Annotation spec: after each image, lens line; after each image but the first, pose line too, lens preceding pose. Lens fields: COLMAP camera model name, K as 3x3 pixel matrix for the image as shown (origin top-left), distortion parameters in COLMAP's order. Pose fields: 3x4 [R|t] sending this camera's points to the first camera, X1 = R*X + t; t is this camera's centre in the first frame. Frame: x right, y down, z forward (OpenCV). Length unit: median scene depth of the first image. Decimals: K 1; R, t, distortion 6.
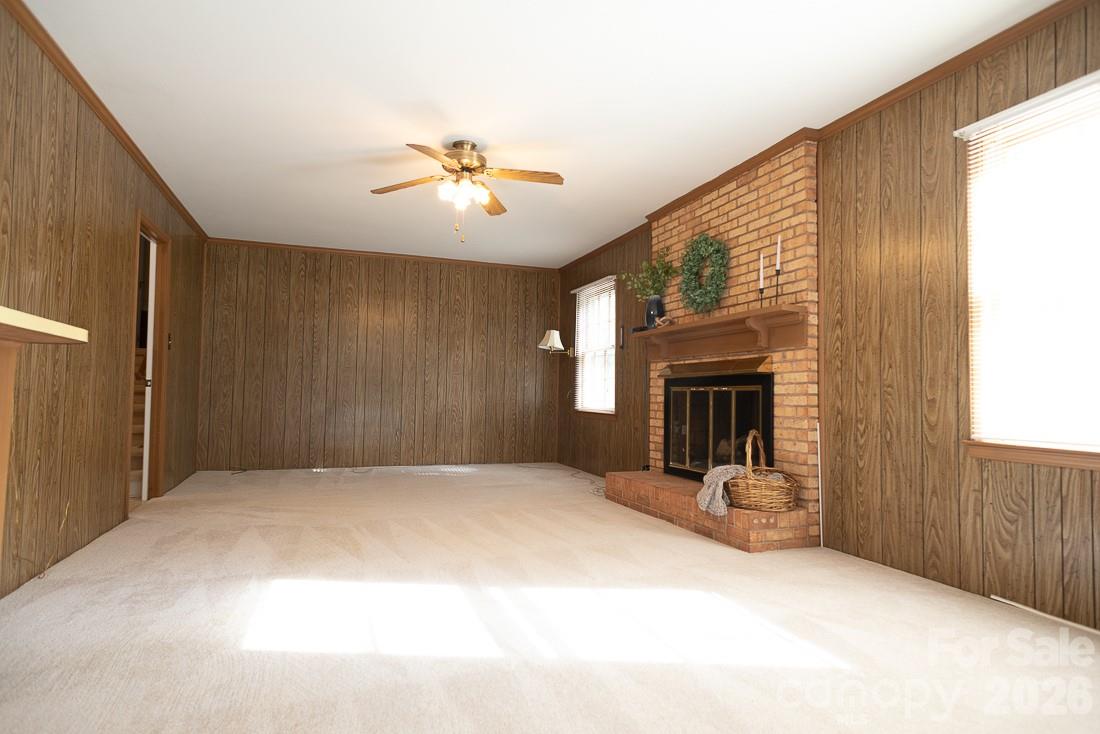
lens RADIAL K [[596.6, 0, 549.8], [0, 596.6, 367.8], [0, 0, 1]] dist [0.008250, 0.000378]
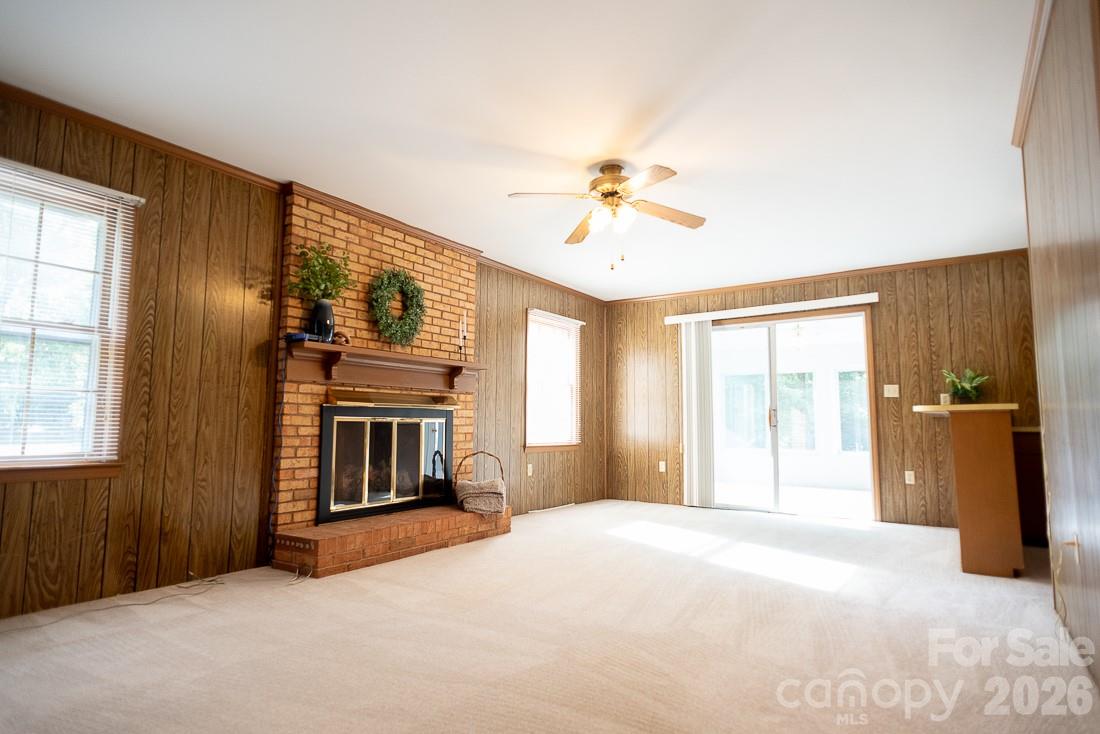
lens RADIAL K [[596.6, 0, 546.2], [0, 596.6, 371.5], [0, 0, 1]] dist [0.008250, 0.000378]
pose [[-0.577512, 0.066953, 0.813632, -0.780129], [-0.042066, 0.992867, -0.111561, 0.060942], [-0.815298, -0.098654, -0.570576, 1.485211]]
